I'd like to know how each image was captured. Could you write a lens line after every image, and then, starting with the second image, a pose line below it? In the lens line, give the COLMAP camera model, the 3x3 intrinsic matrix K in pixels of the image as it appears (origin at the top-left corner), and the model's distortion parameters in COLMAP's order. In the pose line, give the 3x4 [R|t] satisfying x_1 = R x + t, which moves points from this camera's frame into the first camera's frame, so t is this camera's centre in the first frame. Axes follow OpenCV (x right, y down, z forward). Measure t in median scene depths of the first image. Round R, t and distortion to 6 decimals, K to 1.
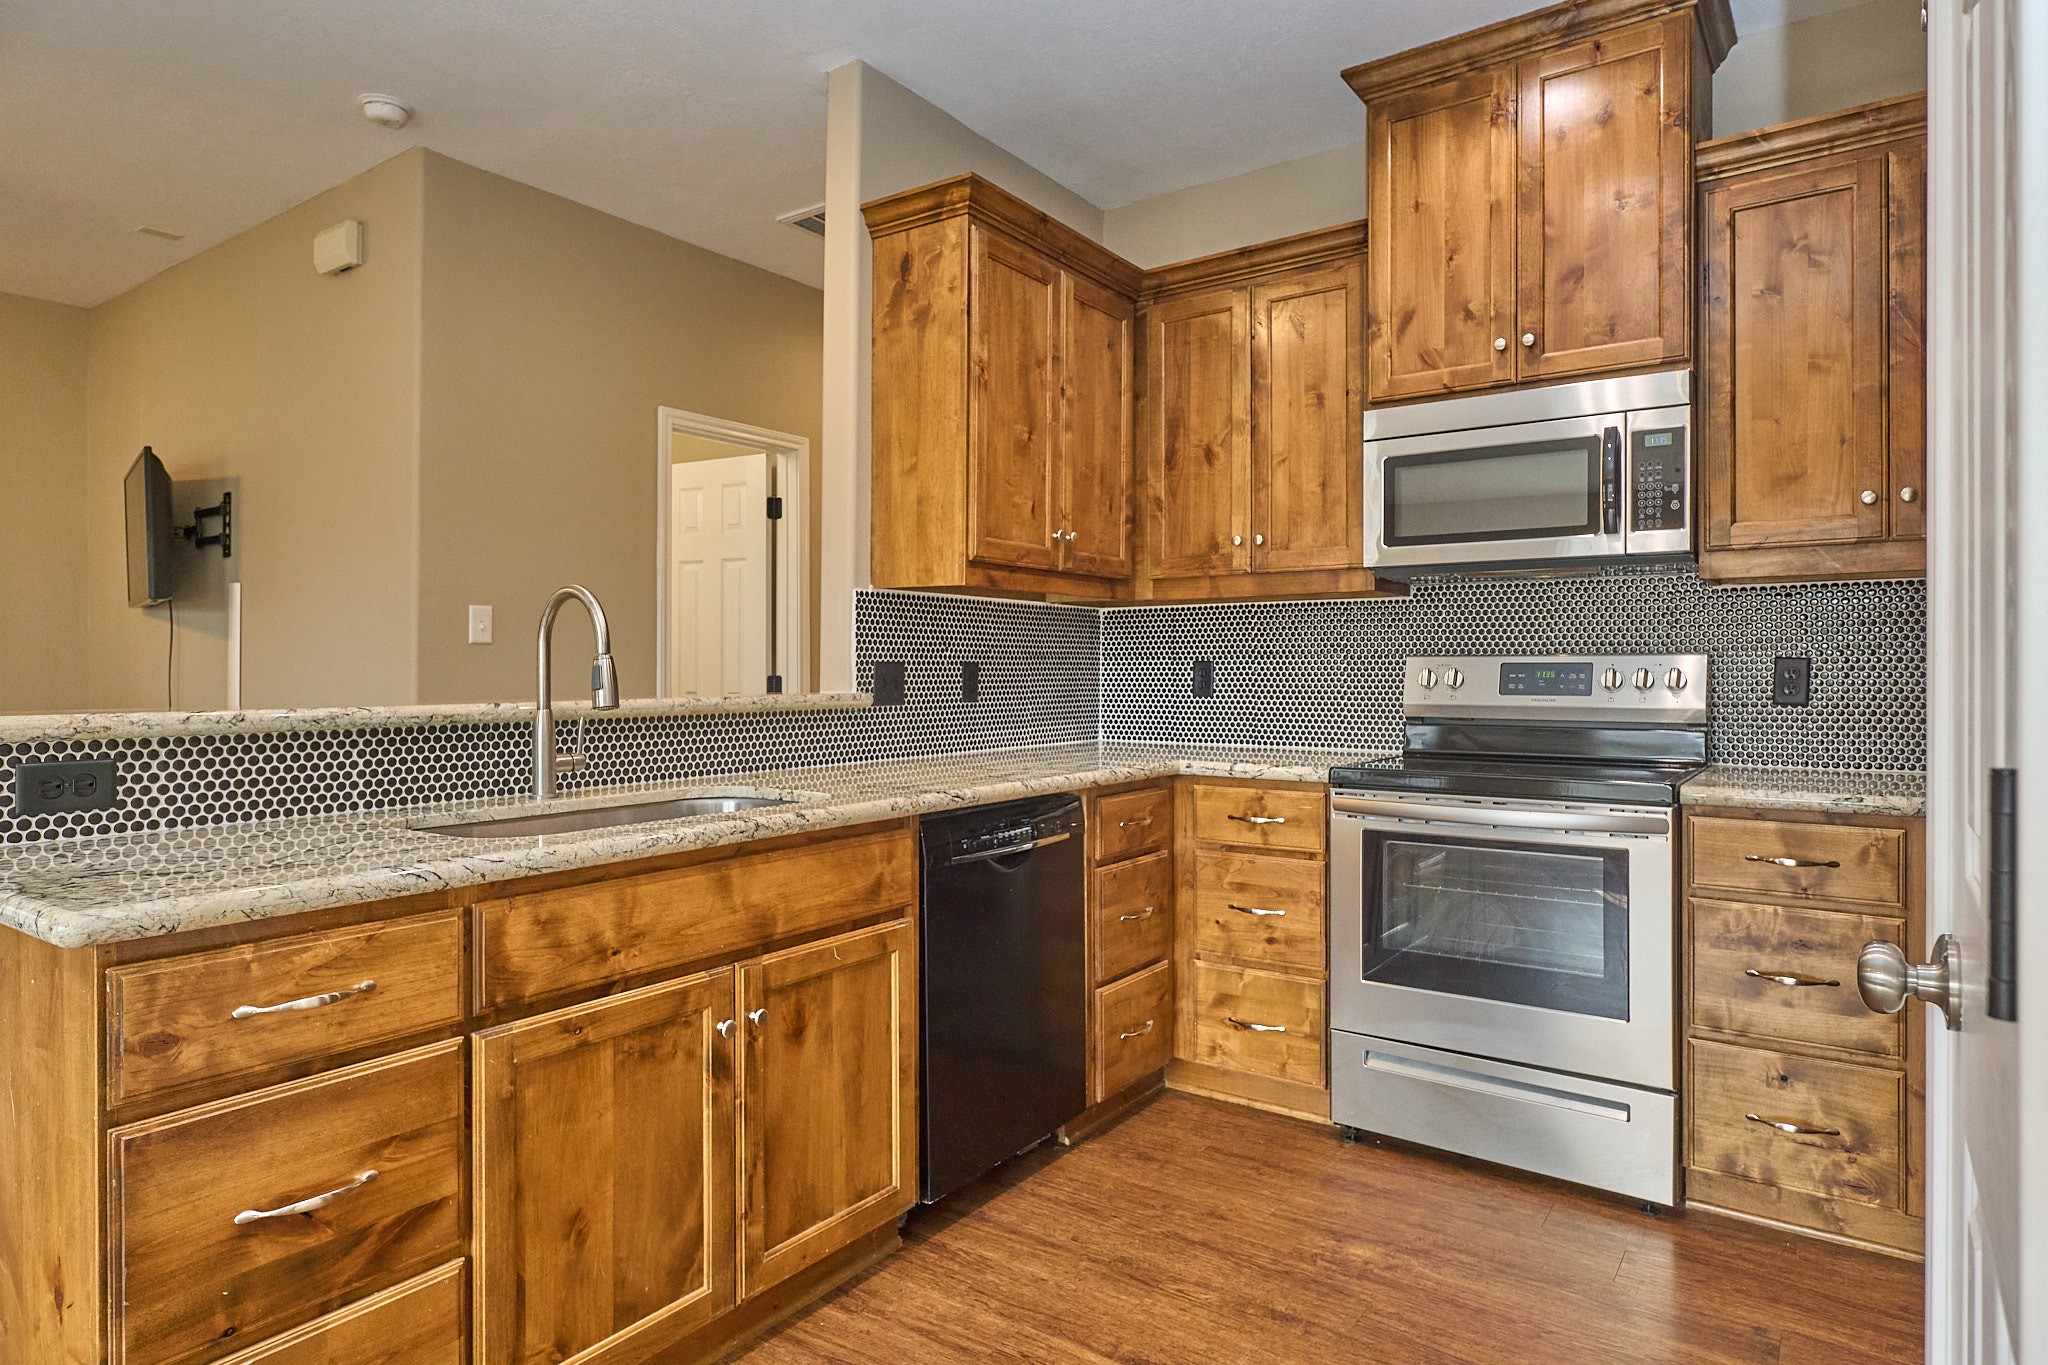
lens RADIAL K [[1171.3, 0, 1022.7], [0, 1171.3, 672.0], [0, 0, 1]] dist [0.000297, 0.000460]
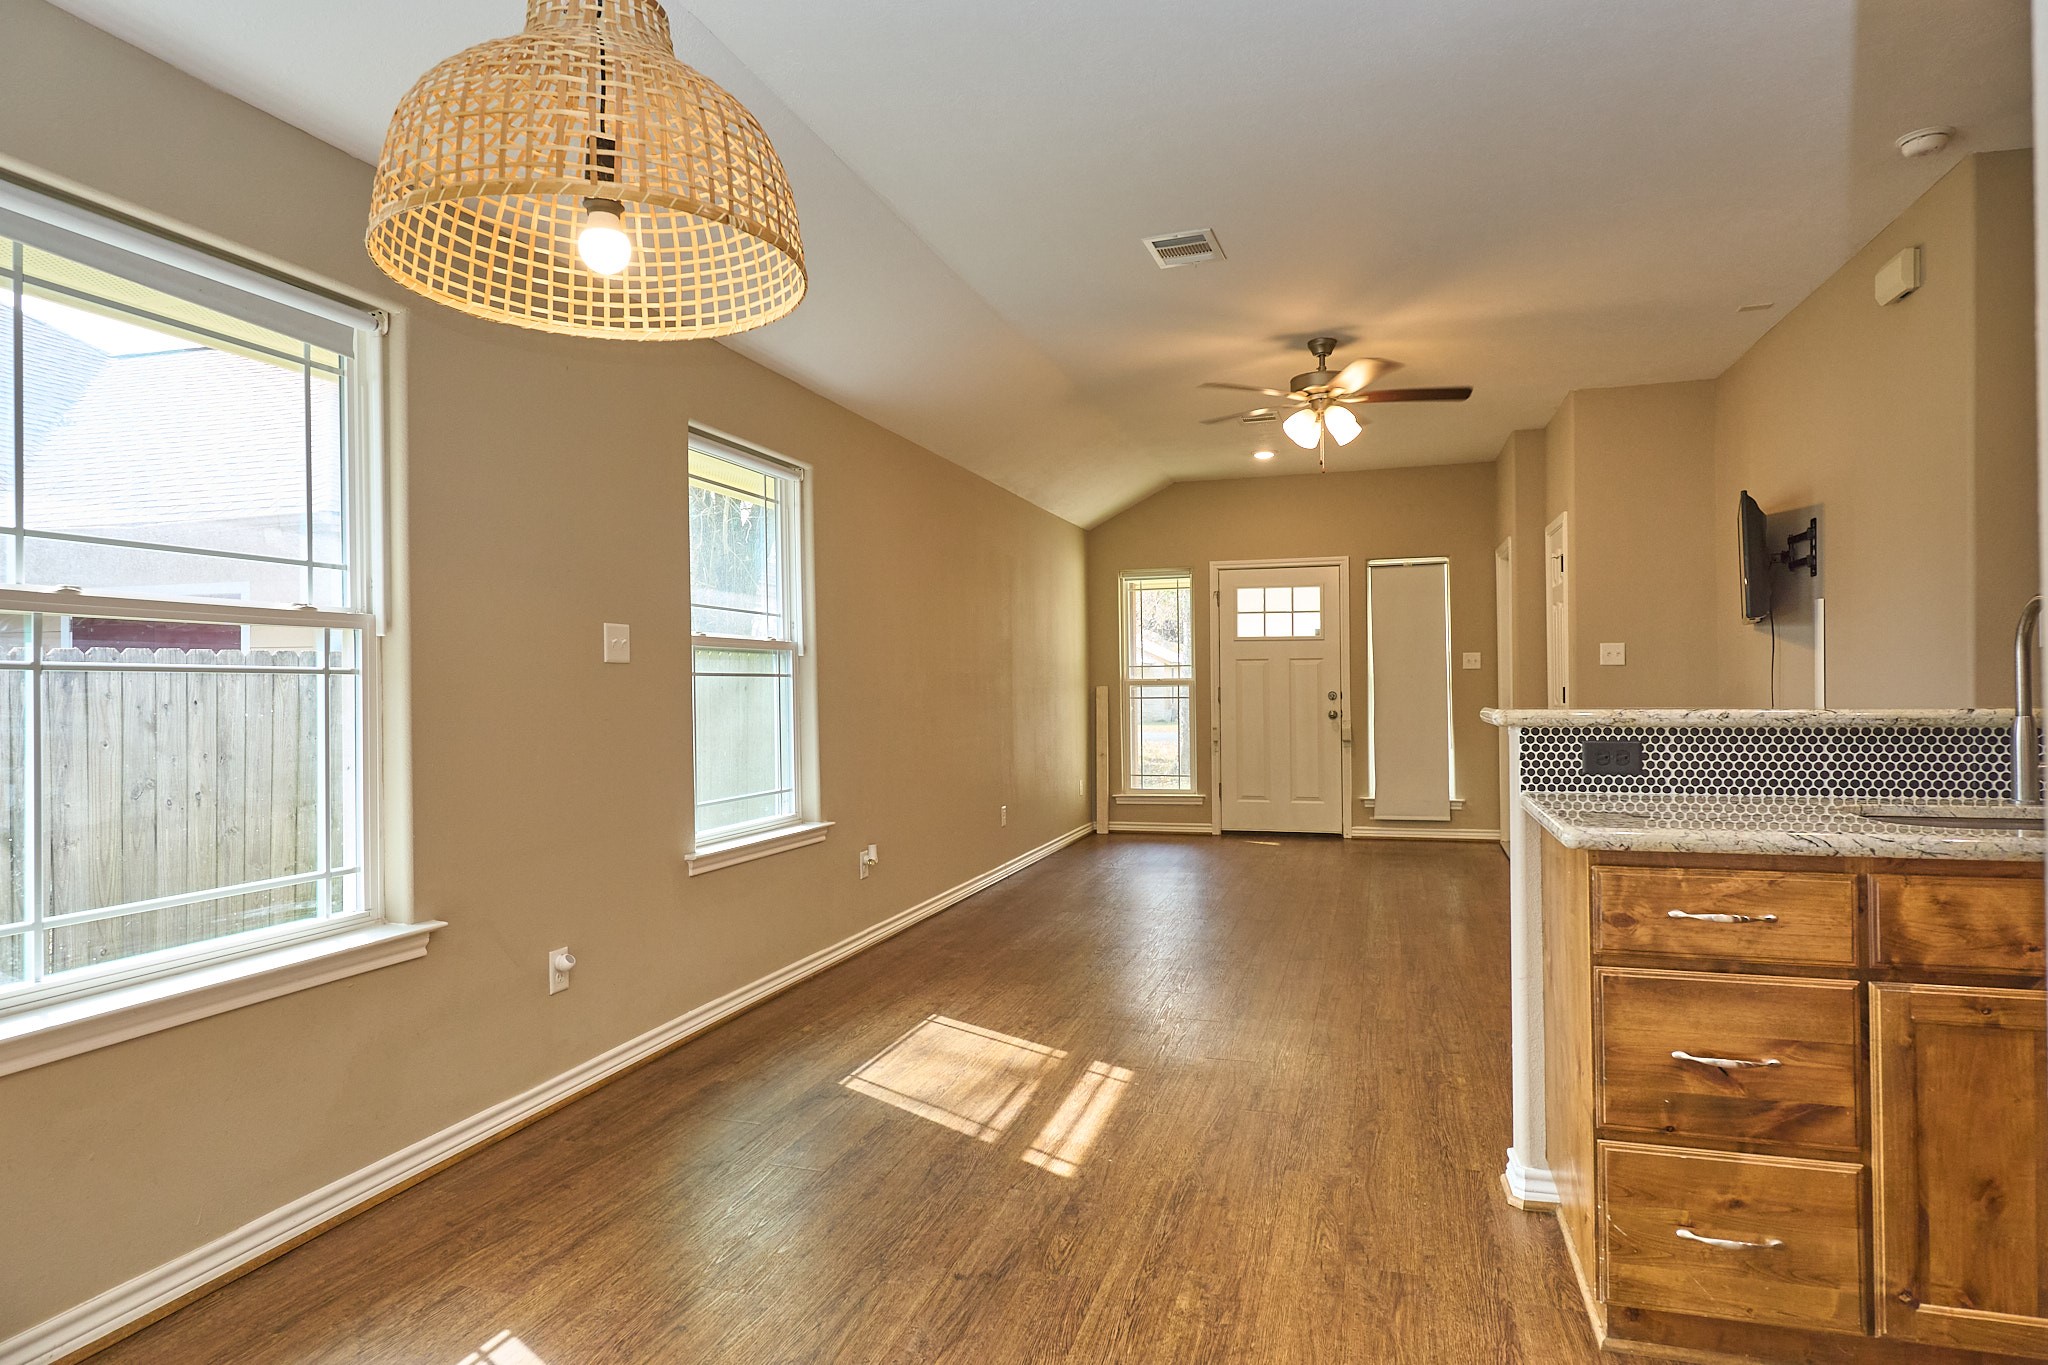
lens RADIAL K [[1171.3, 0, 1022.7], [0, 1171.3, 672.0], [0, 0, 1]] dist [0.000297, 0.000460]
pose [[0.315329, -0.010334, -0.948926, 0.232823], [0.006831, 0.999940, -0.008620, -0.002615], [0.948958, -0.003764, 0.315381, -0.117039]]
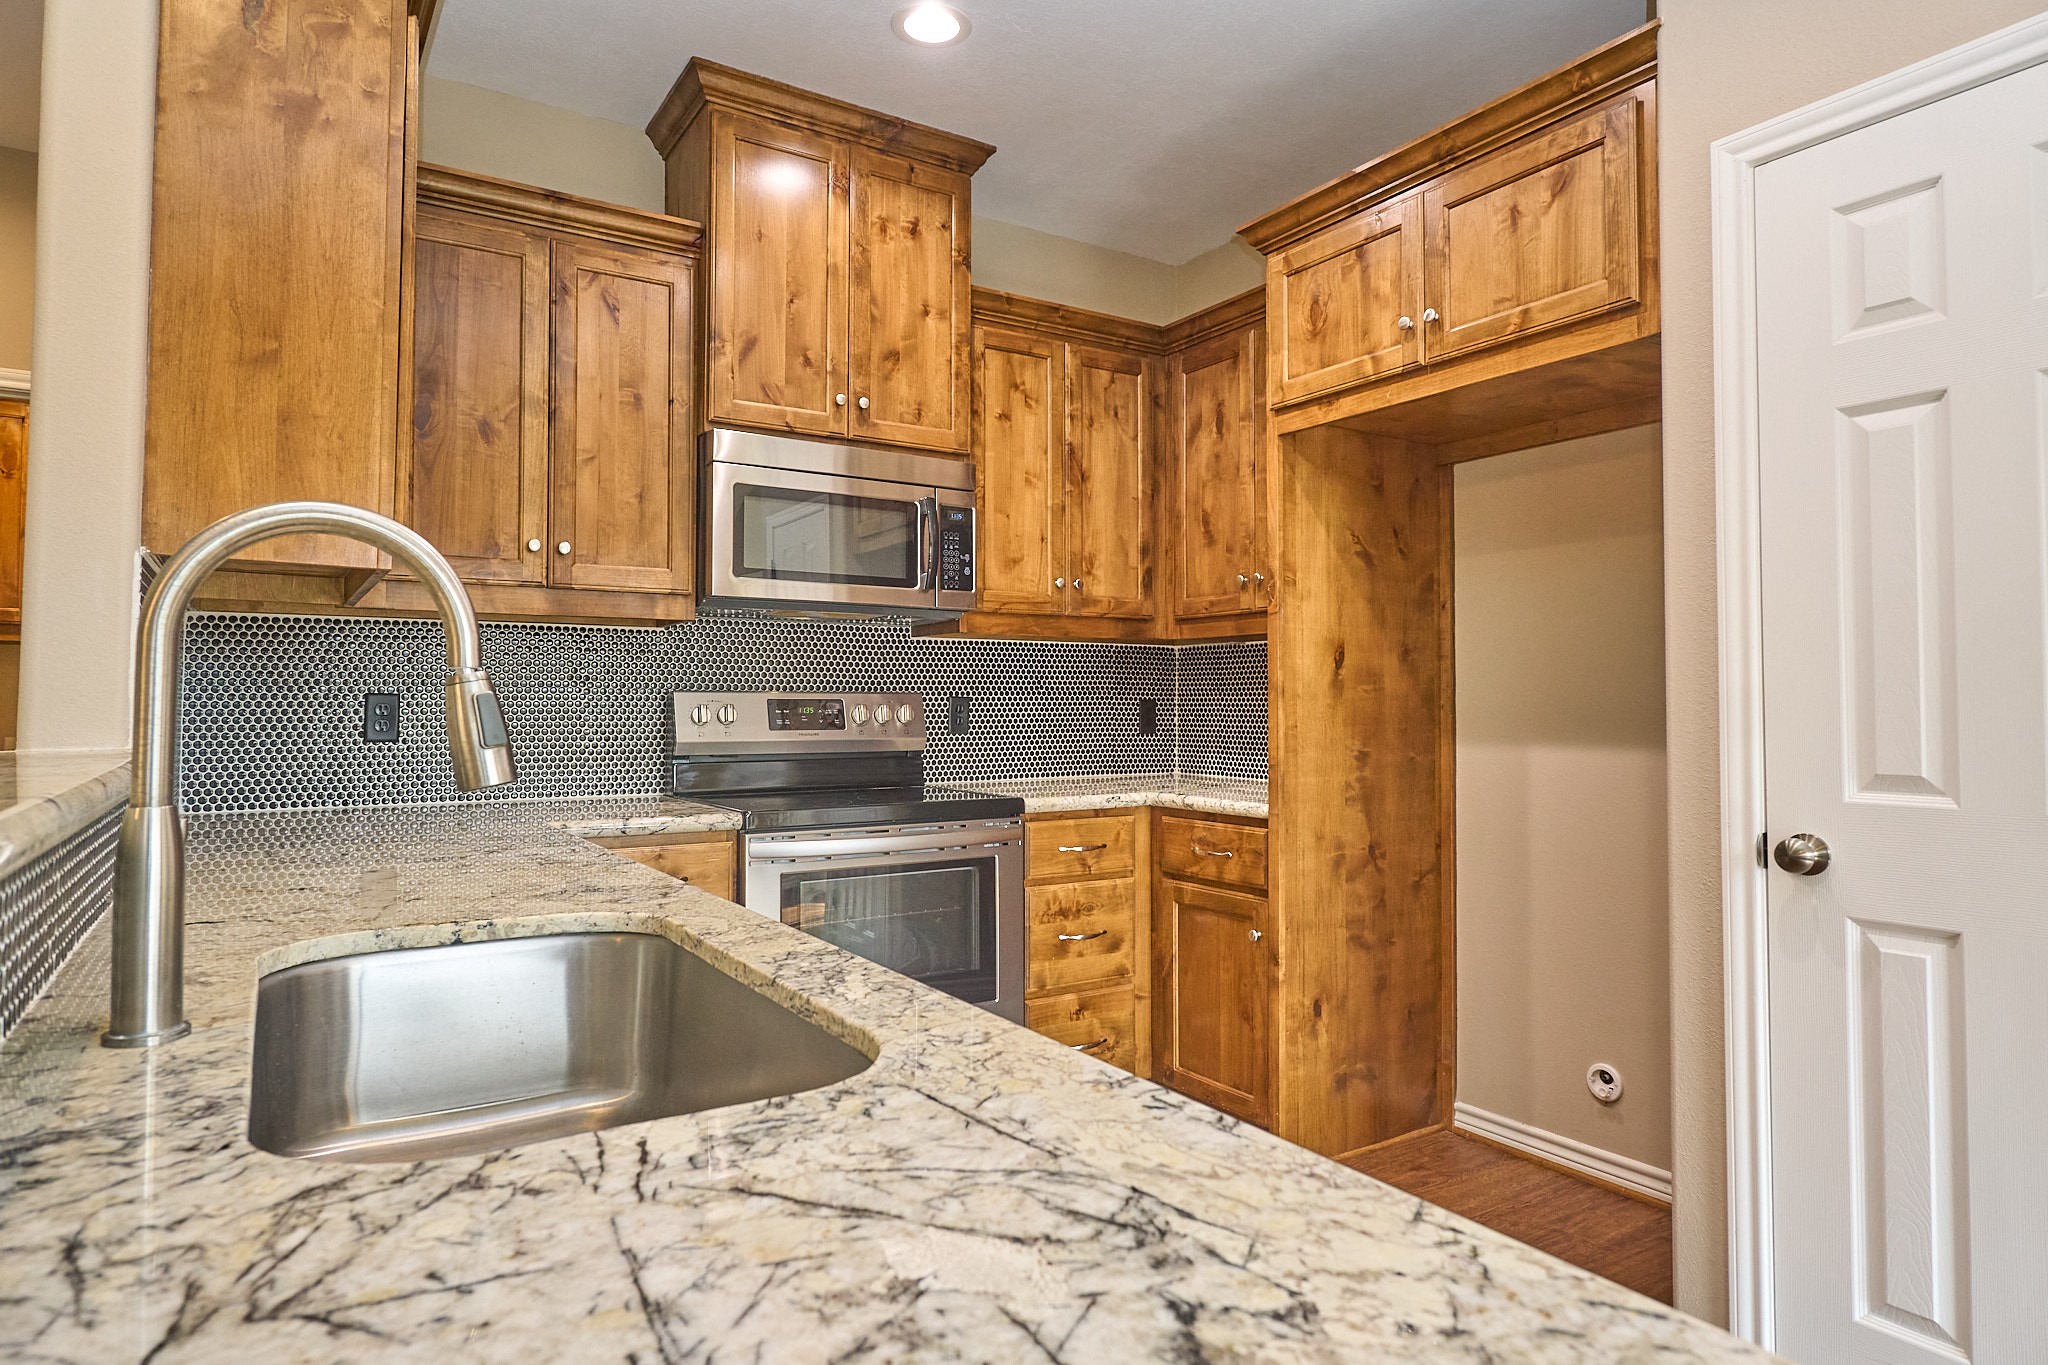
lens RADIAL K [[1171.3, 0, 1022.7], [0, 1171.3, 672.0], [0, 0, 1]] dist [0.000297, 0.000460]
pose [[0.369288, 0.028053, 0.928892, -0.550661], [0.001356, 0.999527, -0.030725, 0.000341], [-0.929314, 0.012606, 0.369075, 0.492119]]
